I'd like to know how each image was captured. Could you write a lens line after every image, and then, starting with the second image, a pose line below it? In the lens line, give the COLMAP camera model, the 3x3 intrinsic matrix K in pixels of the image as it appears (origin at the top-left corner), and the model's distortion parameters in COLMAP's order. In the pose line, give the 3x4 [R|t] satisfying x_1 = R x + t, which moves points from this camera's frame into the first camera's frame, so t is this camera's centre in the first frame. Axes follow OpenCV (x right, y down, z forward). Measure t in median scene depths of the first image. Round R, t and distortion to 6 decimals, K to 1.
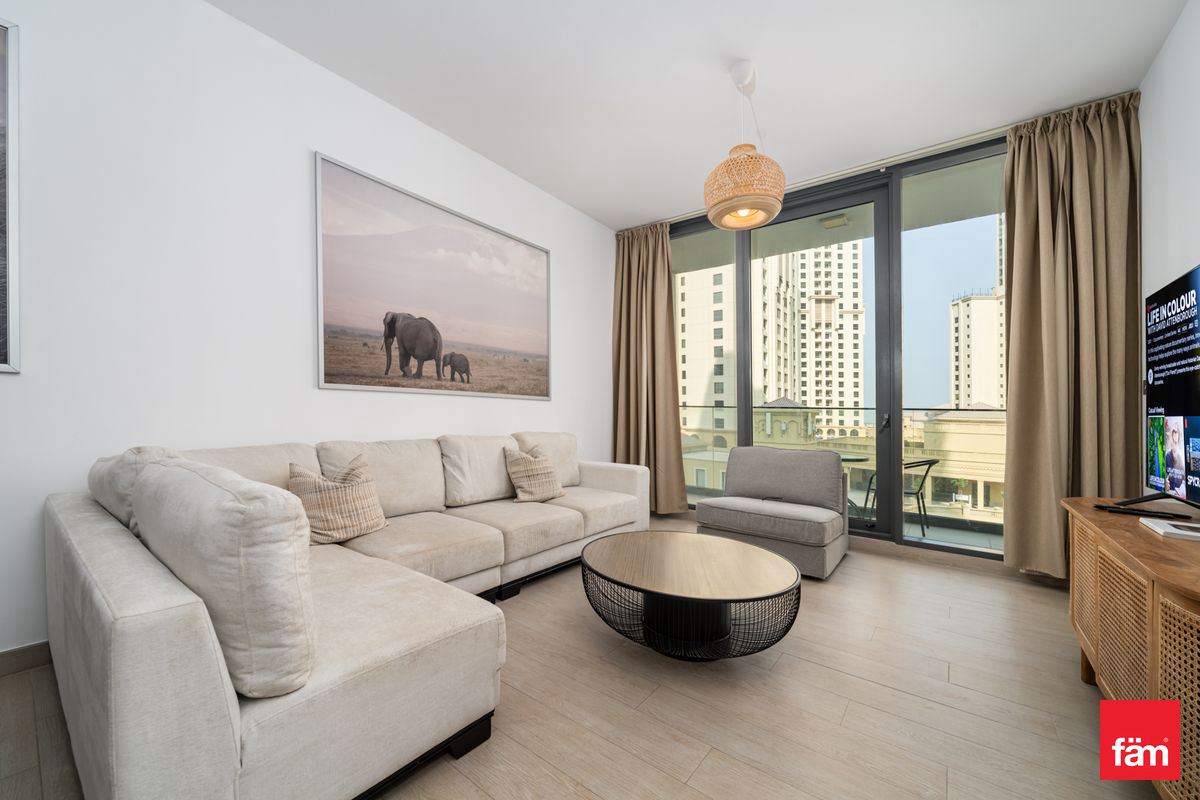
lens RADIAL K [[457.2, 0, 600.0], [0, 457.2, 400.0], [0, 0, 1]] dist [-0.000178, -0.000010]
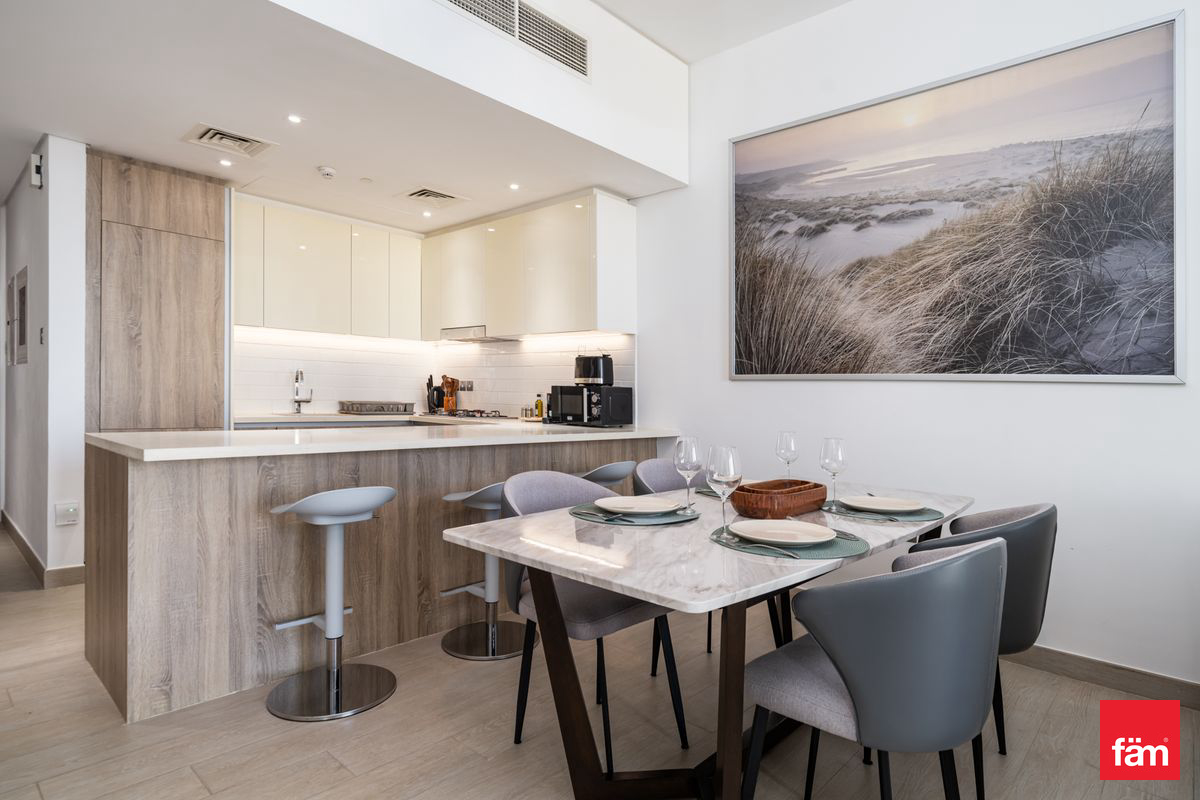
lens RADIAL K [[634.3, 0, 600.0], [0, 634.3, 400.0], [0, 0, 1]] dist [-0.001155, 0.000072]
pose [[-0.082974, -0.016236, -0.996419, 0.586773], [-0.002364, 0.999868, -0.016095, 0.031487], [0.996549, 0.001020, -0.083002, 0.702724]]
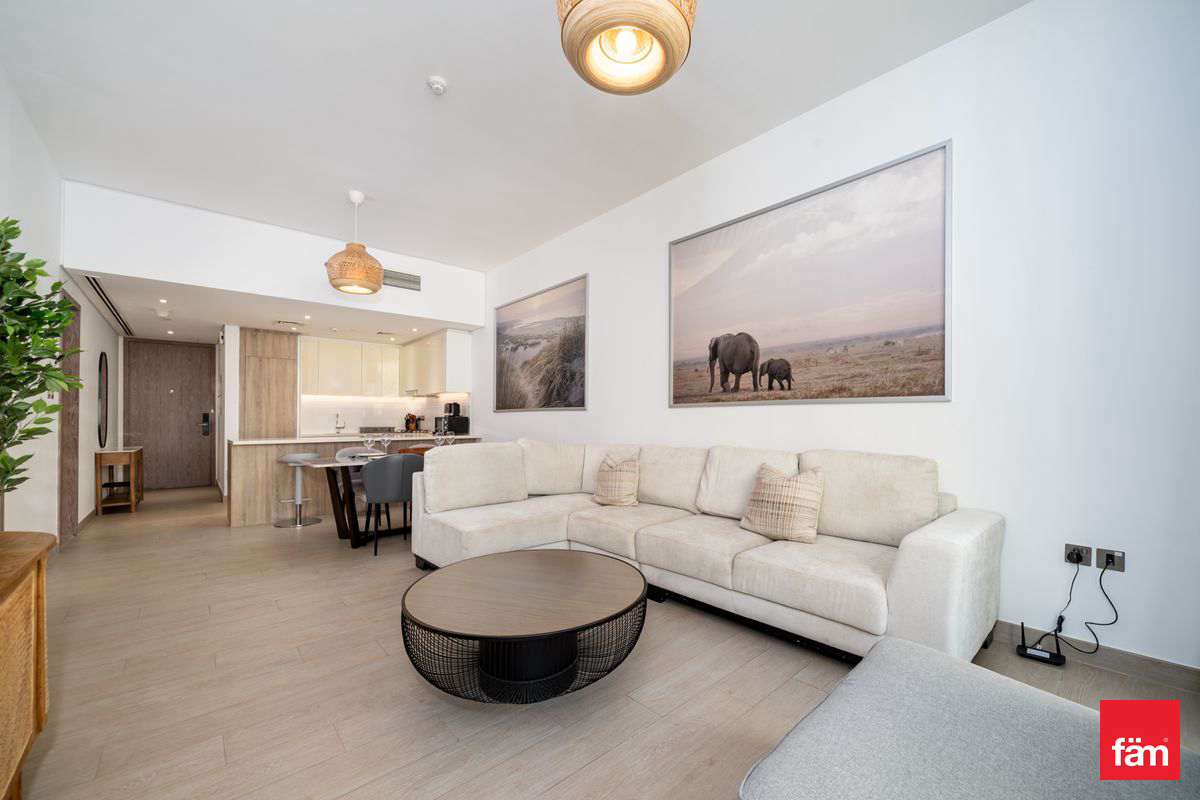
lens RADIAL K [[473.0, 0, 596.9], [0, 473.0, 410.1], [0, 0, 1]] dist [-0.001322, -0.000105]
pose [[-0.202050, -0.043351, -0.978415, 0.705480], [0.024265, 0.998492, -0.049251, 0.038902], [0.979075, -0.033693, -0.200693, 0.870700]]
